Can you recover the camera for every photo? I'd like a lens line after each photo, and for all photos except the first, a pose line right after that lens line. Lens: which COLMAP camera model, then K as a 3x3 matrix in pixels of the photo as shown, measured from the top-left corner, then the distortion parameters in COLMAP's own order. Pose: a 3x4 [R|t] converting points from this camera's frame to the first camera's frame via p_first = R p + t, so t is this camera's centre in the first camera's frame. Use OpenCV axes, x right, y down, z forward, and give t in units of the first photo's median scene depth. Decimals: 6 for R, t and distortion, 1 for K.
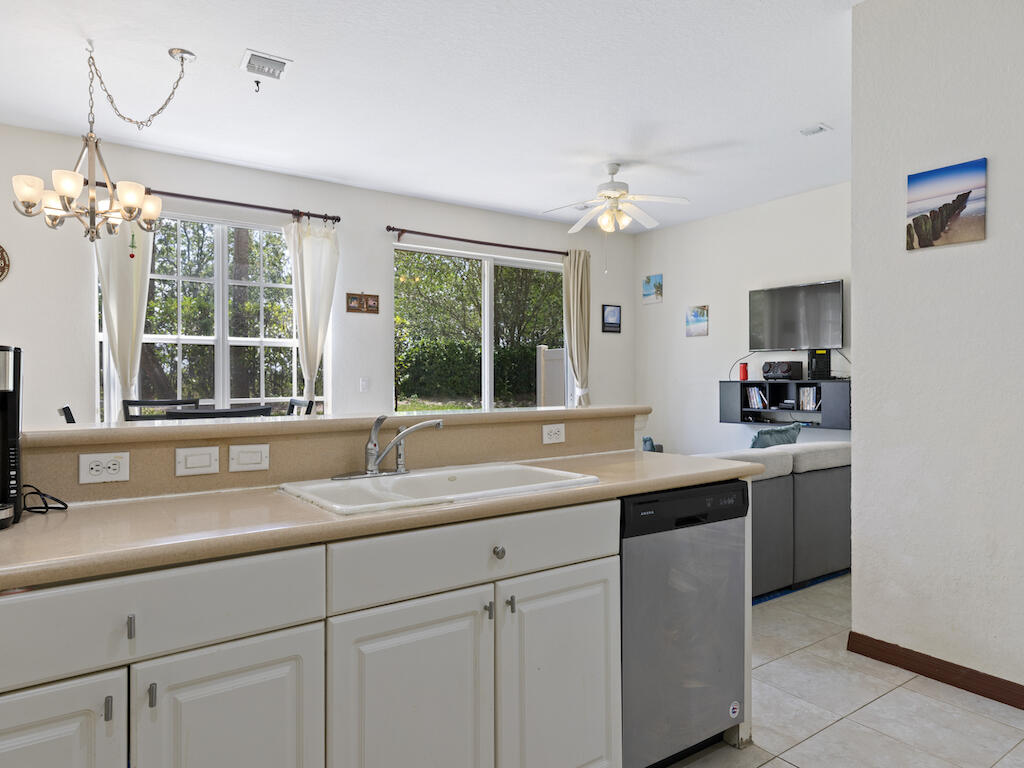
lens RADIAL K [[641.4, 0, 510.2], [0, 641.4, 386.4], [0, 0, 1]] dist [0.014493, -0.001693]
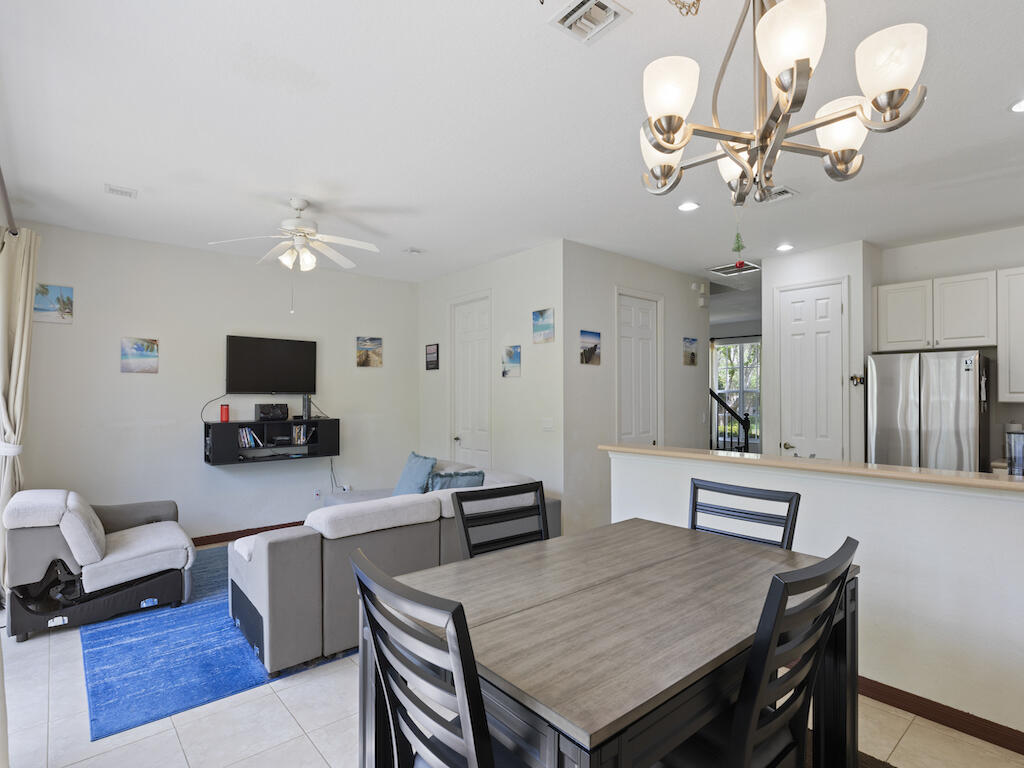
lens RADIAL K [[508.7, 0, 511.1], [0, 508.7, 390.8], [0, 0, 1]] dist [-0.004939, -0.000900]
pose [[-0.102223, 0.015942, 0.994634, -0.541319], [0.012627, 0.999812, -0.014727, -0.045194], [-0.994681, 0.011053, -0.102405, 0.691926]]
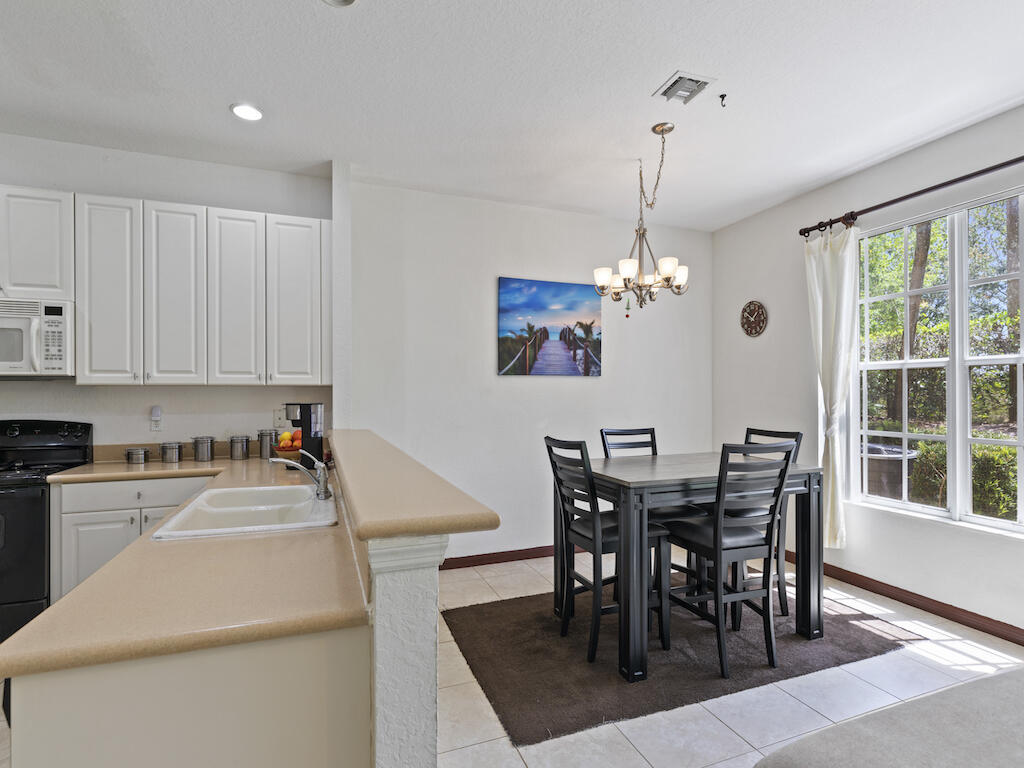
lens RADIAL K [[515.0, 0, 516.7], [0, 515.0, 392.1], [0, 0, 1]] dist [-0.002658, 0.001639]
pose [[-0.235613, 0.002576, -0.971843, 0.256331], [-0.007811, 0.999959, 0.004544, -0.029478], [0.971816, 0.008661, -0.235584, 0.568335]]
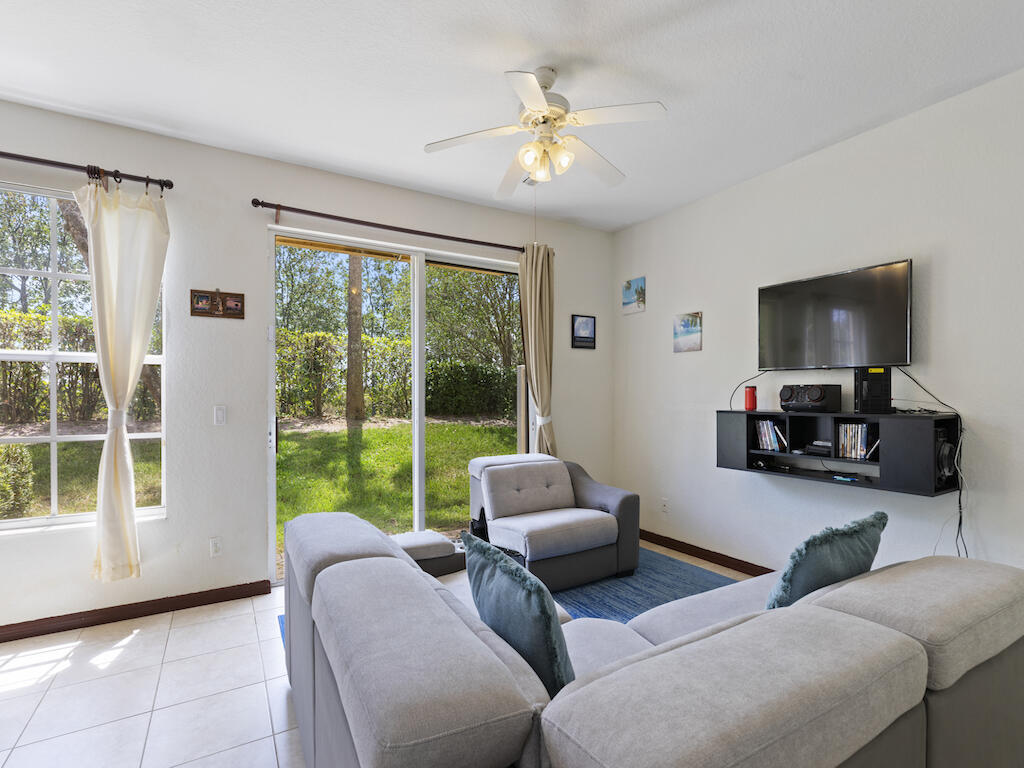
lens RADIAL K [[489.8, 0, 514.8], [0, 489.8, 398.5], [0, 0, 1]] dist [-0.003024, 0.000592]
pose [[0.997494, 0.004029, -0.070633, 0.148352], [-0.004195, 0.999989, -0.002211, -0.022298], [0.070623, 0.002502, 0.997500, 0.467787]]
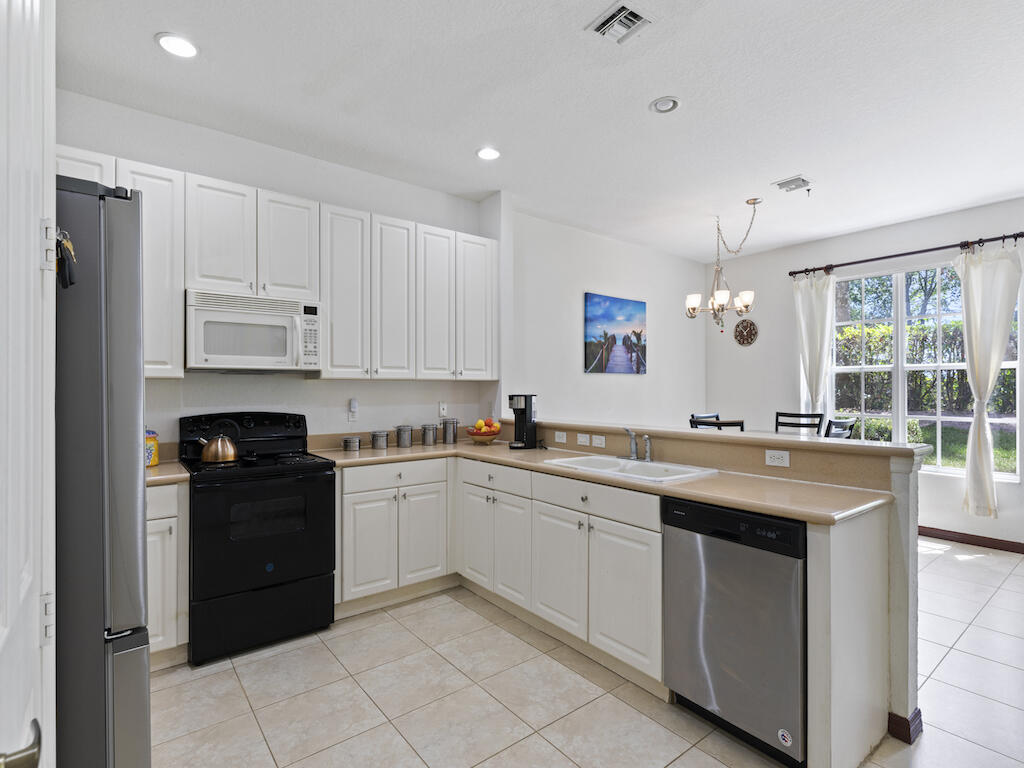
lens RADIAL K [[515.0, 0, 510.5], [0, 515.0, 385.1], [0, 0, 1]] dist [-0.002658, 0.001639]
pose [[0.062794, -0.001616, -0.998025, 0.434660], [-0.011104, 0.999936, -0.002318, -0.024885], [0.997965, 0.011228, 0.062772, 0.184309]]
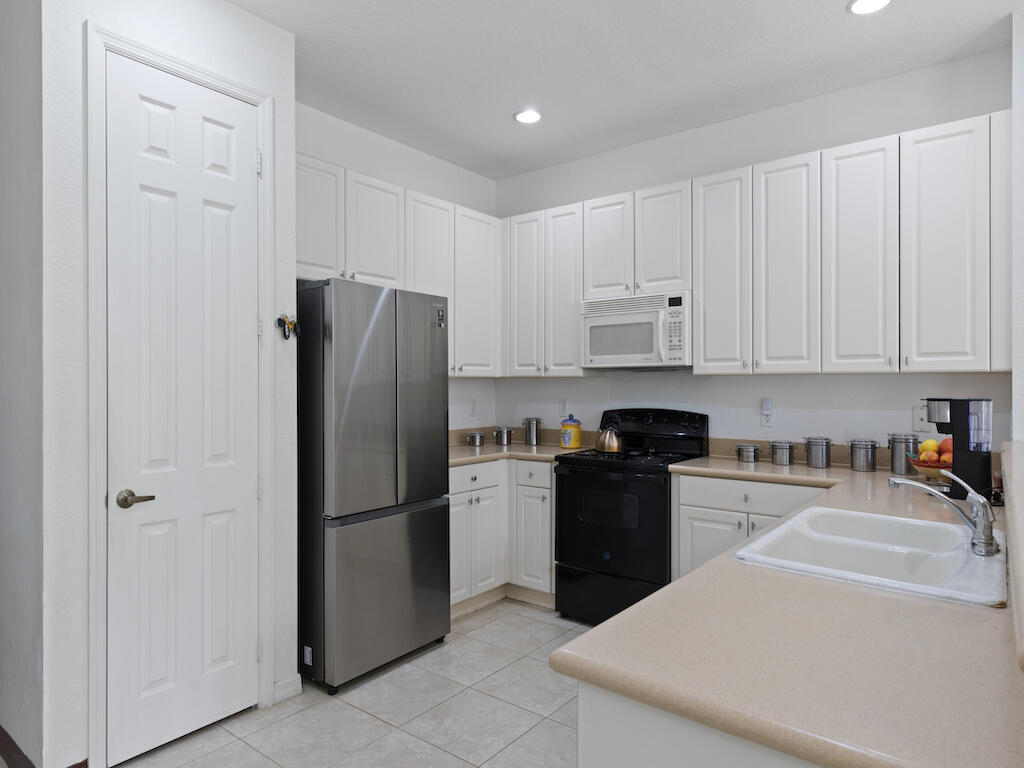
lens RADIAL K [[625.8, 0, 505.0], [0, 625.8, 384.3], [0, 0, 1]] dist [0.007890, -0.002226]
pose [[-0.956584, 0.005309, -0.291409, 0.214420], [0.001942, 0.999928, 0.011842, -0.029283], [0.291451, 0.010762, -0.956525, 0.551539]]
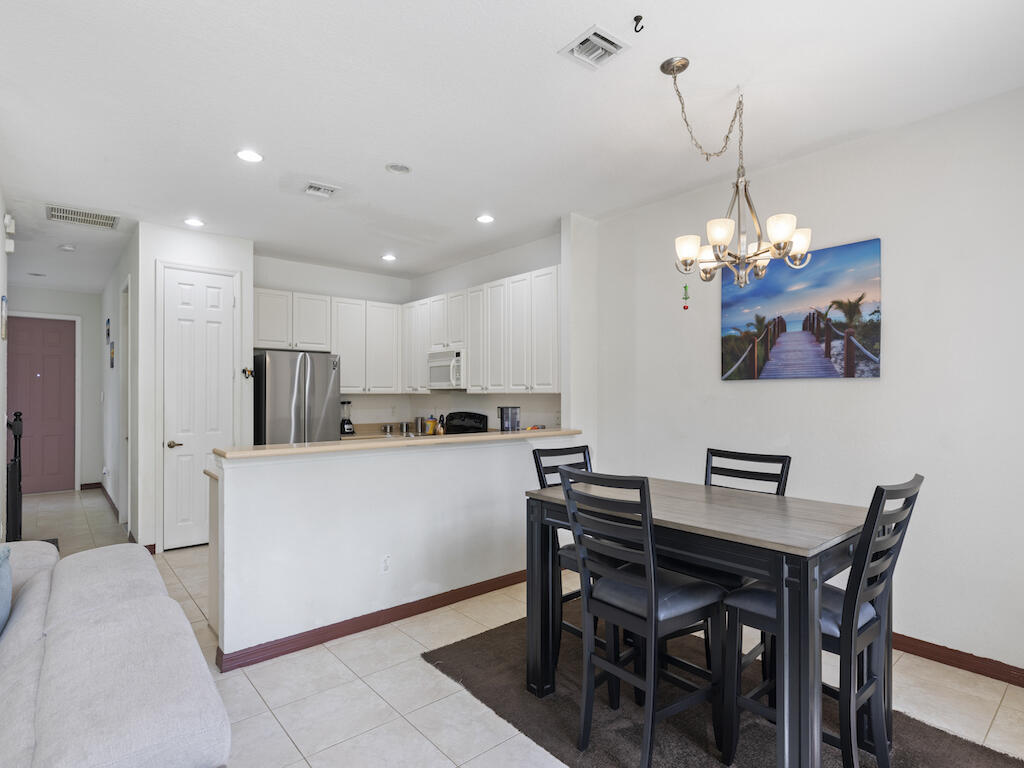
lens RADIAL K [[538.8, 0, 502.9], [0, 538.8, 392.0], [0, 0, 1]] dist [-0.001581, -0.002473]
pose [[-0.995315, 0.002533, -0.096650, -0.115772], [0.001899, 0.999976, 0.006653, -0.040704], [0.096664, 0.006439, -0.995296, 1.007475]]
